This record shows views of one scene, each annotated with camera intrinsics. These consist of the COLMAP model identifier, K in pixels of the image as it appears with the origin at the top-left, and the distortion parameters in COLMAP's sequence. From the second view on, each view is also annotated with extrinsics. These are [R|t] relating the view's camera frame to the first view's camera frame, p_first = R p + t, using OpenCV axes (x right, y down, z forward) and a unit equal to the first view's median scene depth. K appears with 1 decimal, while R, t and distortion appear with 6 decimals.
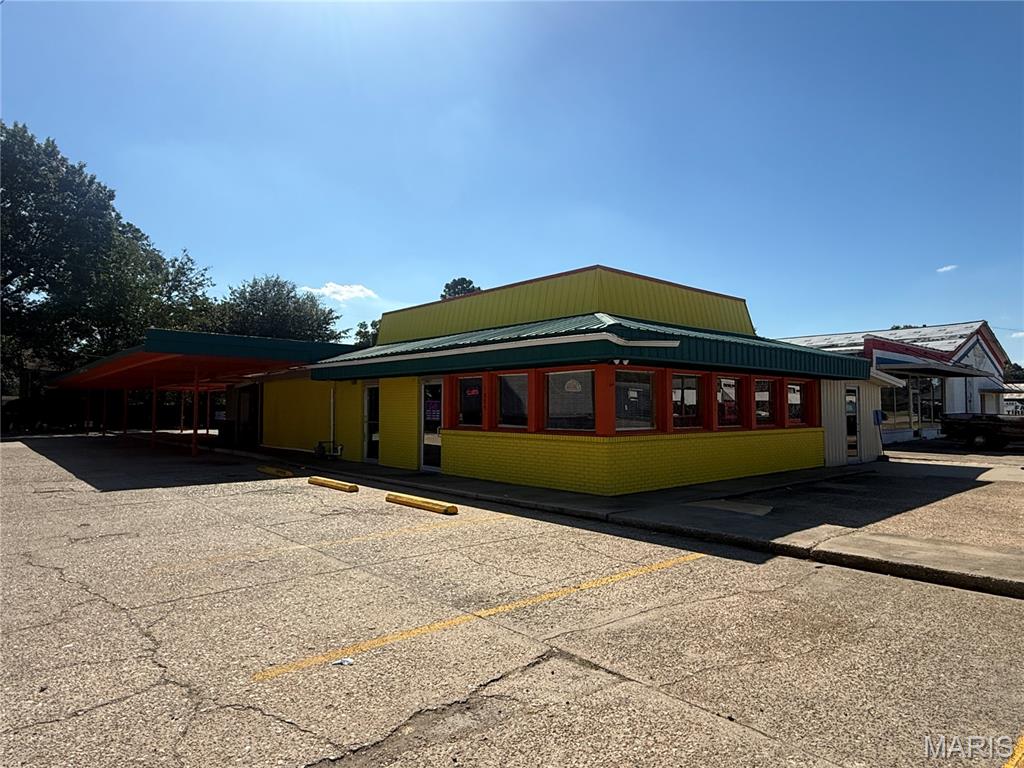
lens RADIAL K [[621.8, 0, 512.0], [0, 621.8, 384.0], [0, 0, 1]] dist [0.003286, 0.001055]
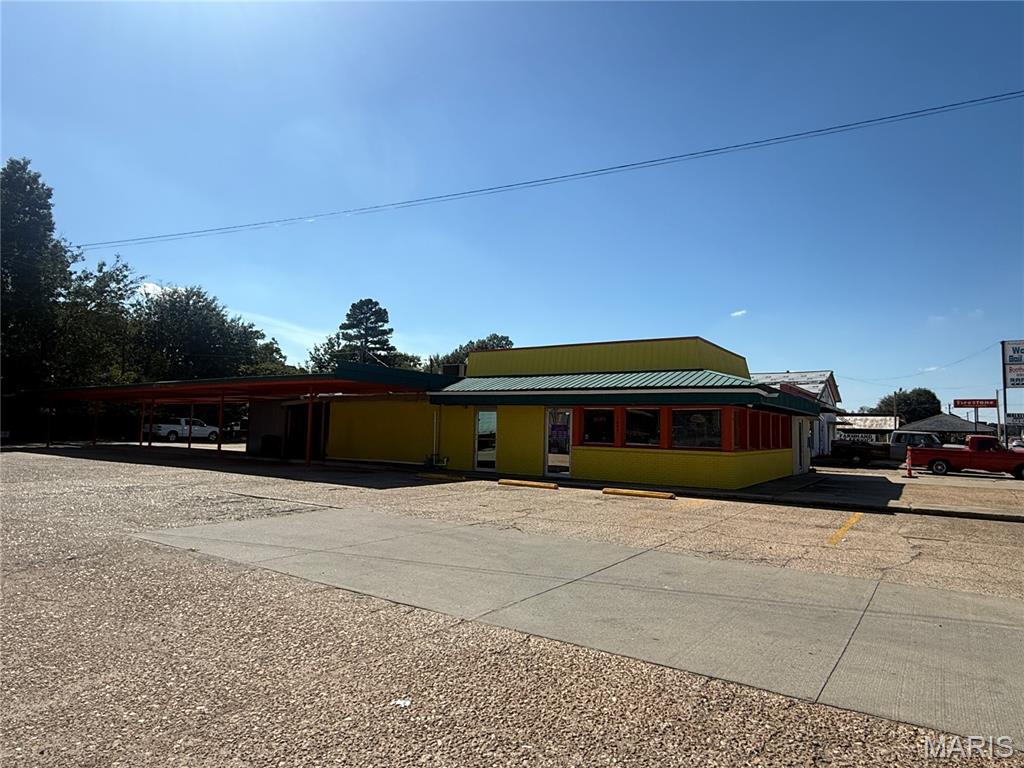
lens RADIAL K [[613.9, 0, 512.0], [0, 613.9, 384.0], [0, 0, 1]] dist [0.004260, 0.000280]
pose [[0.966257, 0.040687, 0.254345, -0.234258], [-0.033112, 0.998873, -0.033994, -0.004840], [-0.255442, 0.024425, 0.966516, -0.103670]]
